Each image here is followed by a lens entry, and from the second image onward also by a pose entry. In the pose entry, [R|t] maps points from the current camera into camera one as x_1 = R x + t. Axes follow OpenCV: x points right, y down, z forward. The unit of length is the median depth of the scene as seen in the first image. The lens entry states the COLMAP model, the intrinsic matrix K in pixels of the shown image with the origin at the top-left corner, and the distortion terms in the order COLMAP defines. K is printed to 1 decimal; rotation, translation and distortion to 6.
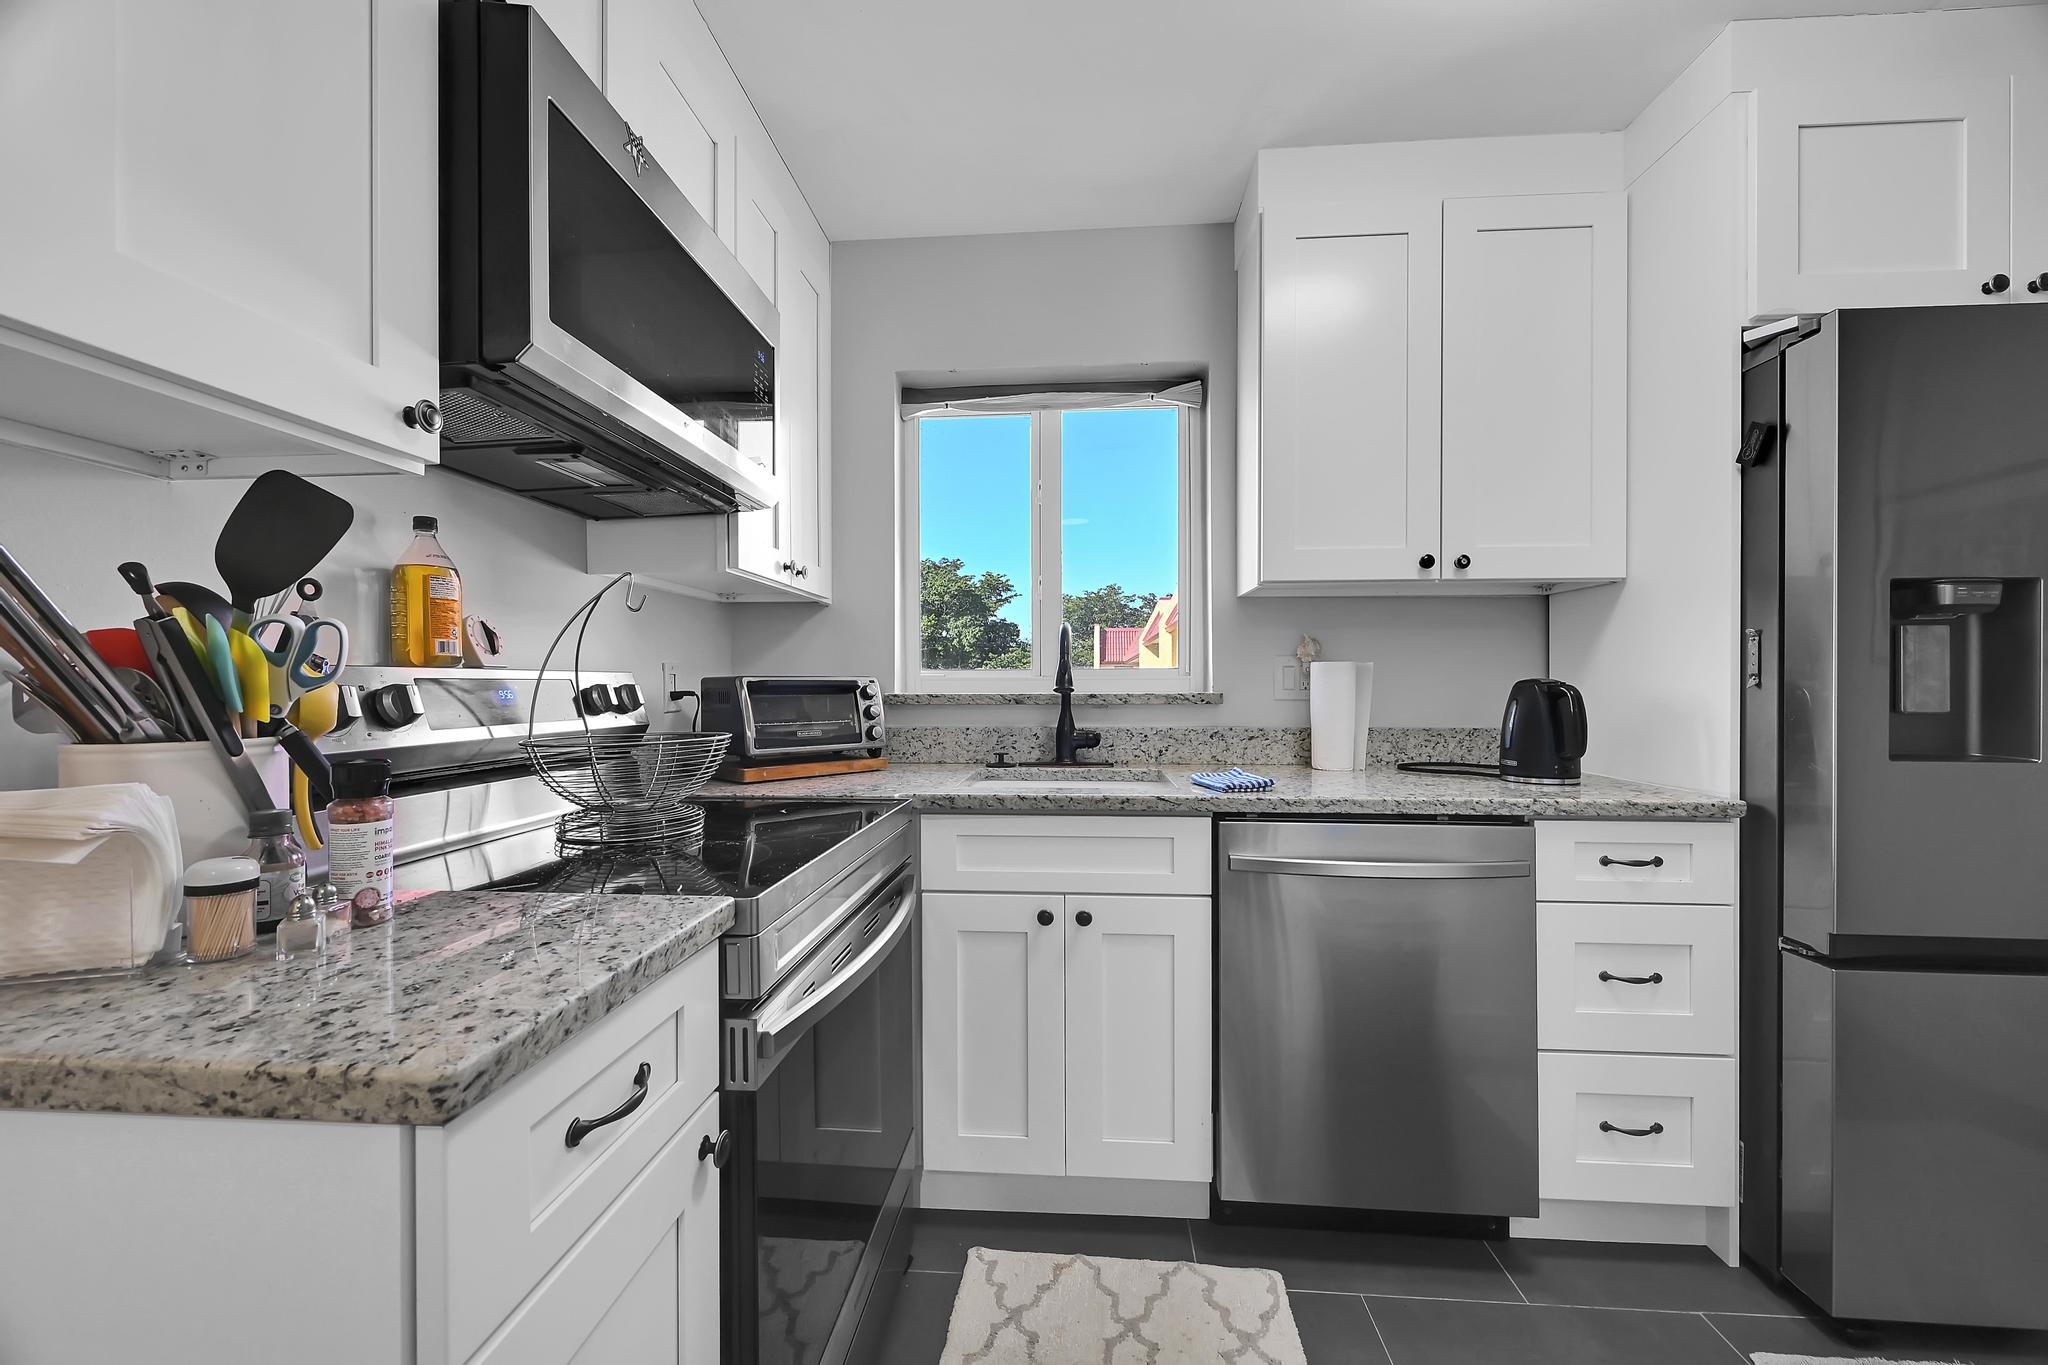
lens RADIAL K [[802.9, 0, 1020.1], [0, 802.9, 685.8], [0, 0, 1]] dist [0.002577, -0.000029]
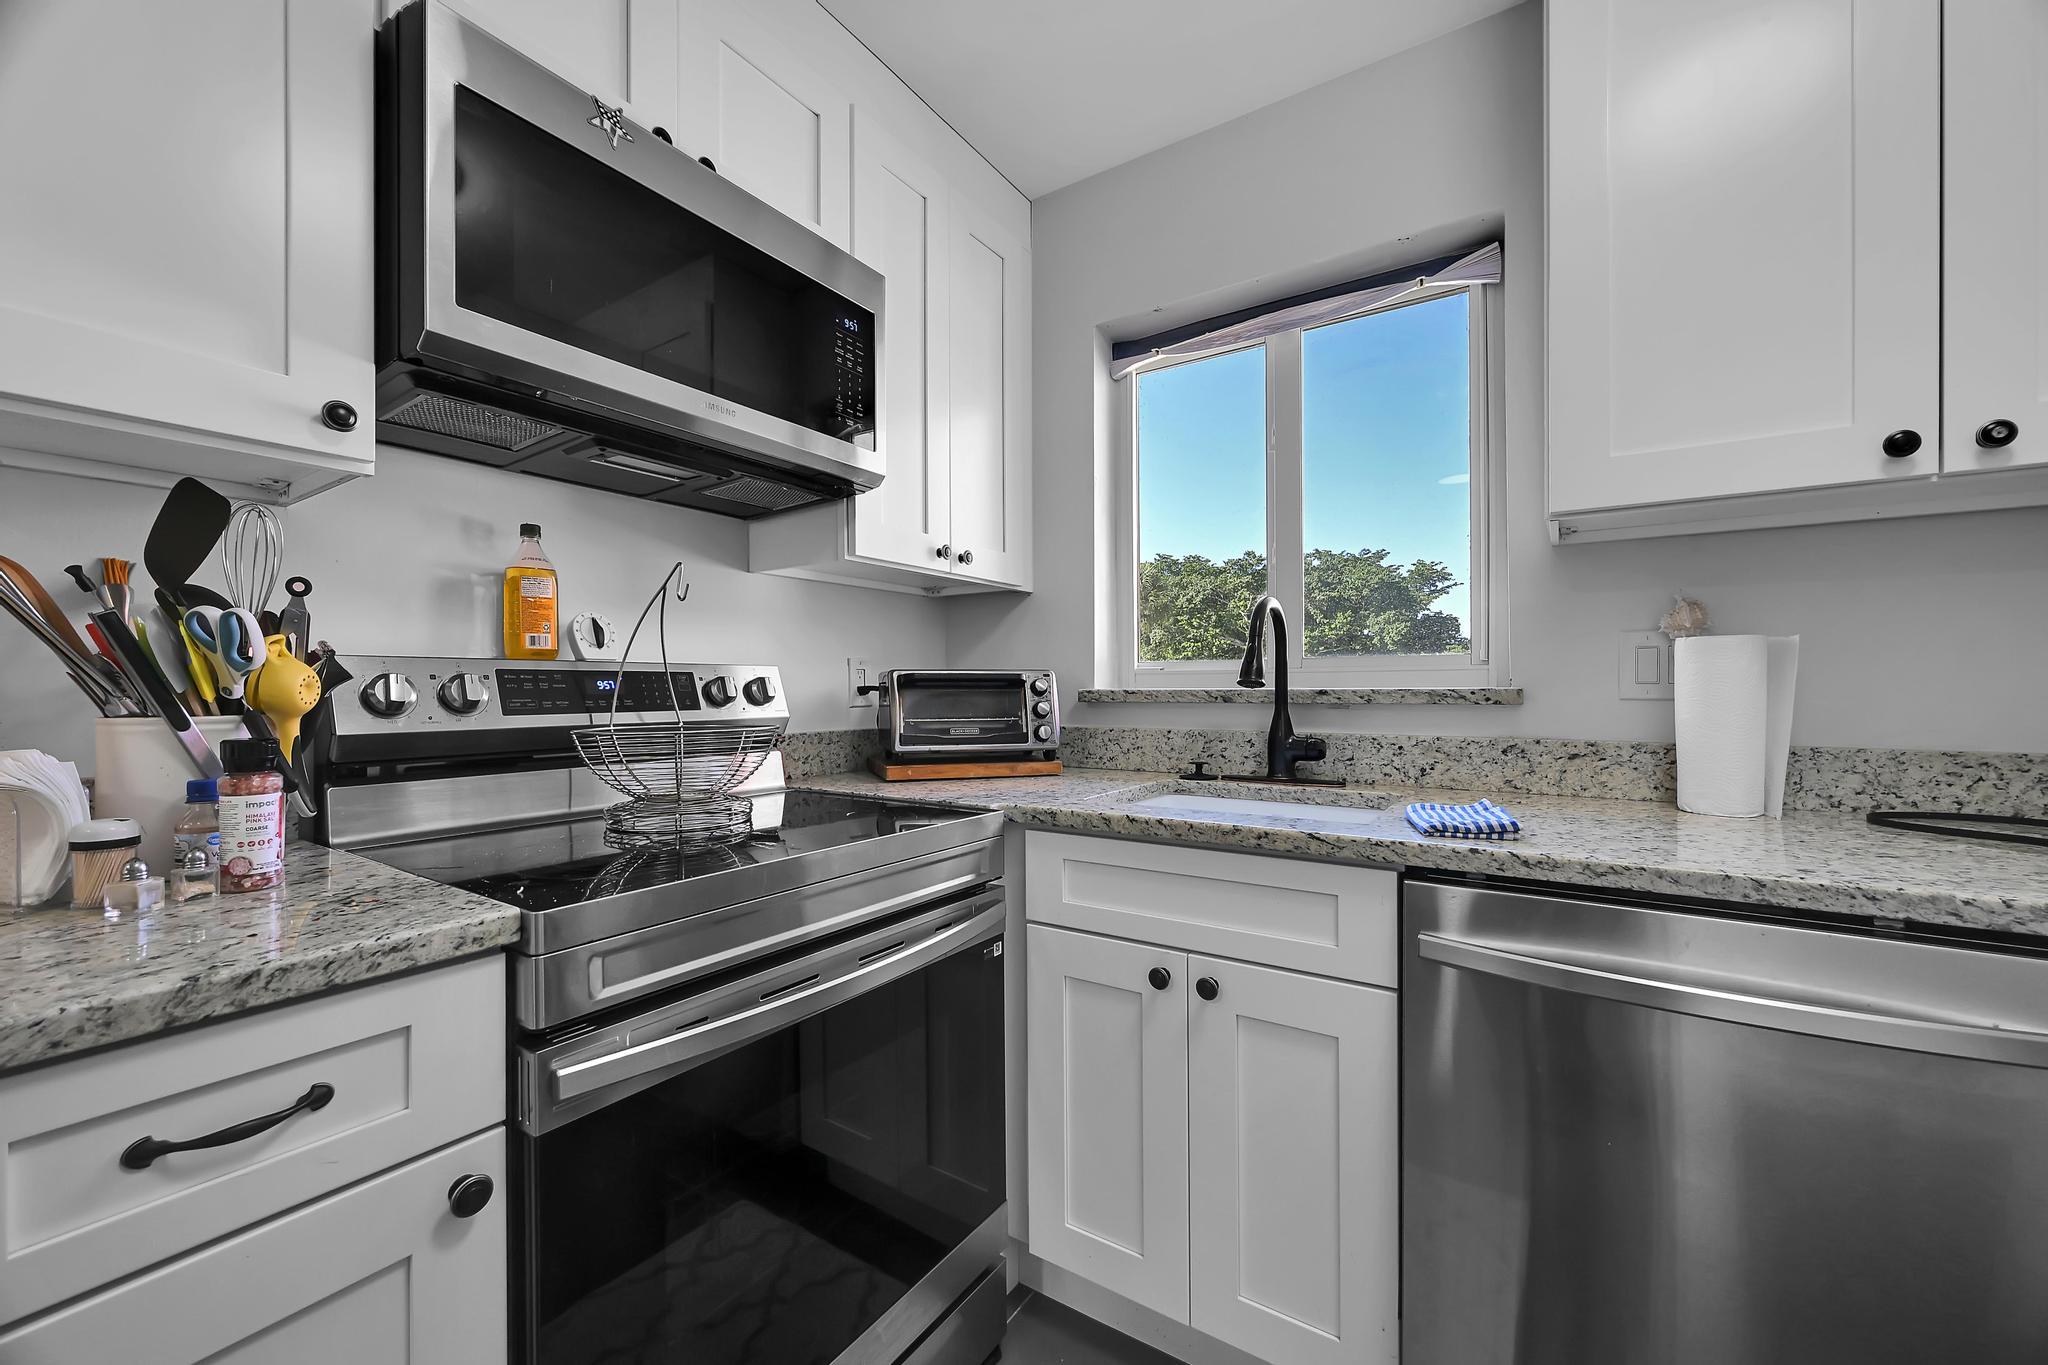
lens RADIAL K [[802.9, 0, 1024.2], [0, 802.9, 688.1], [0, 0, 1]] dist [0.002577, -0.000029]
pose [[0.871450, -0.000888, -0.490483, 0.253843], [0.000226, 0.999999, -0.001409, 0.011137], [0.490484, 0.001118, 0.871449, 0.232473]]
